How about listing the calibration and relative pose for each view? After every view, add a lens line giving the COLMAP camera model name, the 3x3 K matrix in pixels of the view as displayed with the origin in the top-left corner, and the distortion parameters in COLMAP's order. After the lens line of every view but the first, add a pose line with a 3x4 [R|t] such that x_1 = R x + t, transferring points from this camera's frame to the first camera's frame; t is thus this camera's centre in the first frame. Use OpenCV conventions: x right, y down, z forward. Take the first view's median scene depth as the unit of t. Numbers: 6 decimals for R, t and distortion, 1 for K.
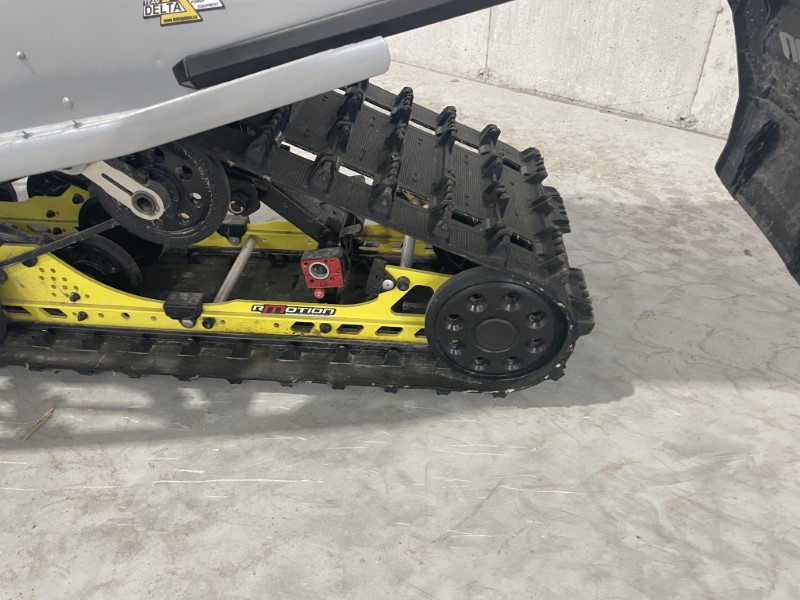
lens RADIAL K [[614.6, 0, 398.5], [0, 614.6, 295.6], [0, 0, 1]] dist [0.043480, -0.058909]
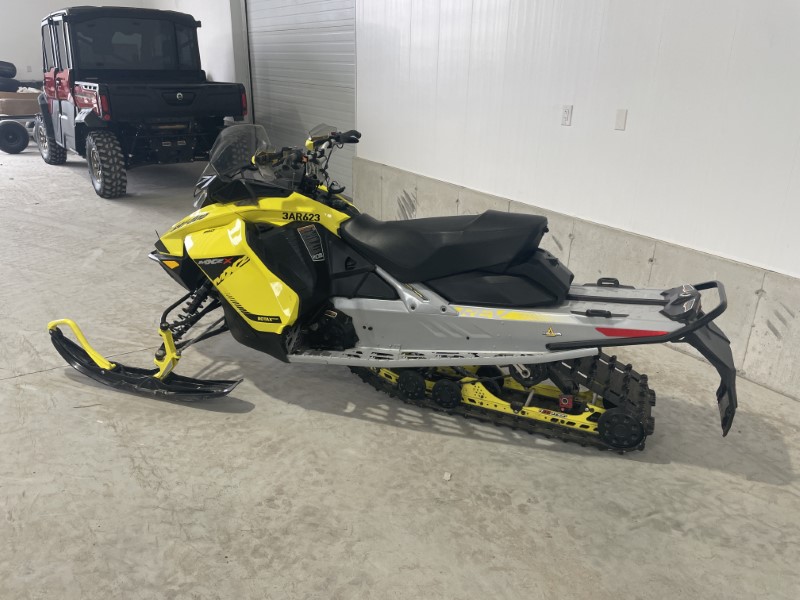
lens RADIAL K [[614.6, 0, 401.1], [0, 614.6, 293.6], [0, 0, 1]] dist [0.043480, -0.058909]
pose [[0.952888, 0.129218, -0.274420, -0.126364], [-0.202549, 0.944517, -0.258574, 0.409827], [0.225782, 0.301976, 0.926193, -2.210098]]
